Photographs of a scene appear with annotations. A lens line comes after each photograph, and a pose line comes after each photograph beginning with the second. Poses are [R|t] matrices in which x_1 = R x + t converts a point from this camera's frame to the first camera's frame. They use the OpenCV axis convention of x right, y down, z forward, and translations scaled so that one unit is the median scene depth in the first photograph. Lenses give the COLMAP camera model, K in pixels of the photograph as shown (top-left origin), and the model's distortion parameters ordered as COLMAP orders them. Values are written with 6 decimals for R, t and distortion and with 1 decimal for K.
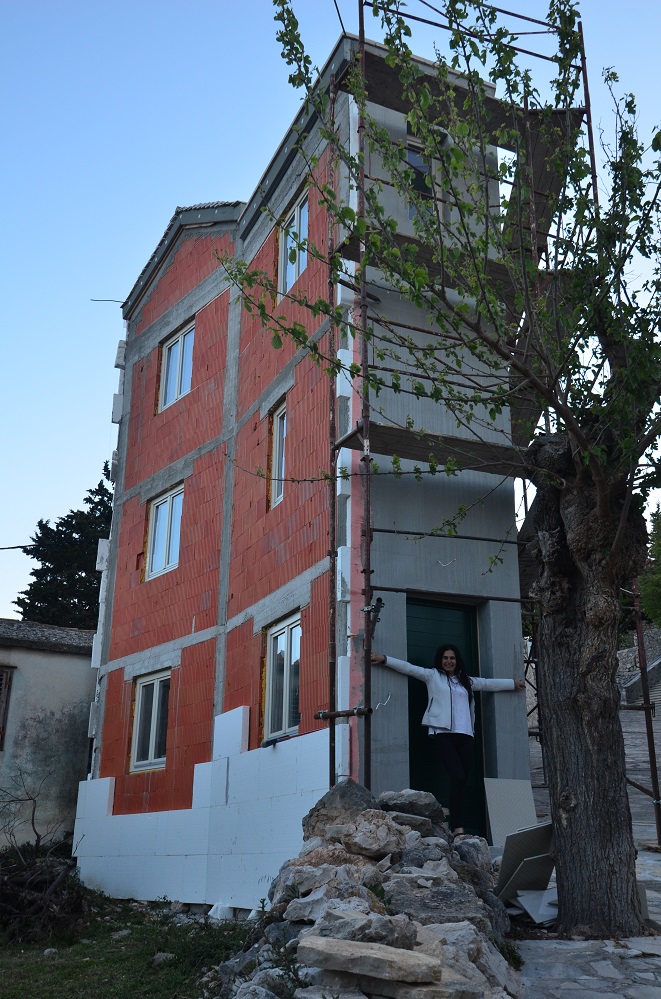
lens RADIAL K [[948.8, 0, 325.2], [0, 948.8, 492.8], [0, 0, 1]] dist [0.043890, 0.000000]
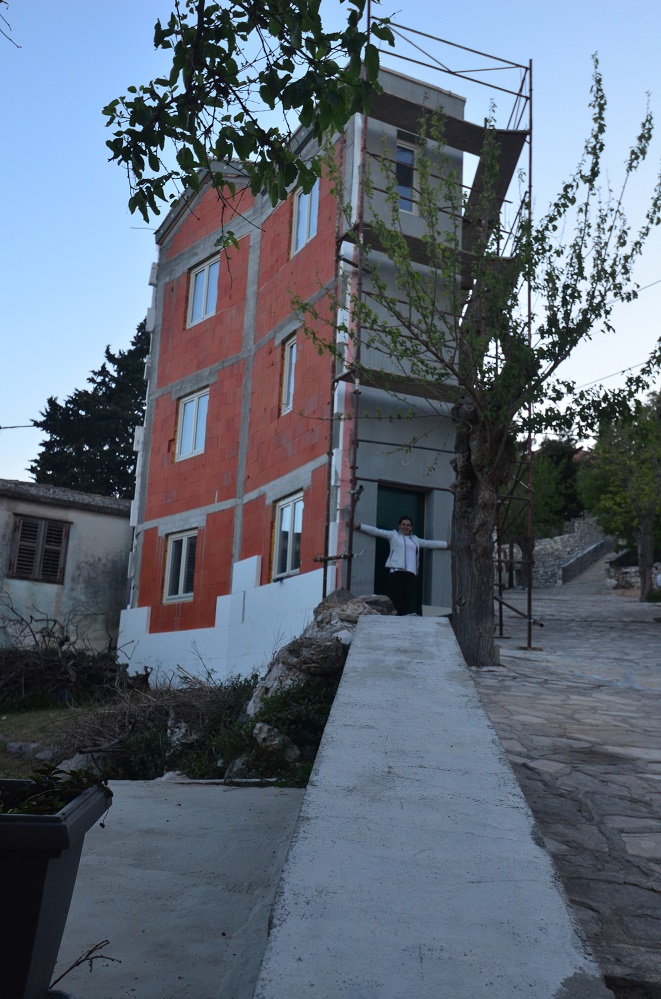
lens RADIAL K [[948.8, 0, 329.6], [0, 948.8, 500.5], [0, 0, 1]] dist [0.043890, 0.000000]
pose [[0.998200, 0.043486, 0.041300, -0.038858], [-0.048674, 0.989745, 0.134295, -0.047523], [-0.035037, -0.136064, 0.990080, -0.362824]]
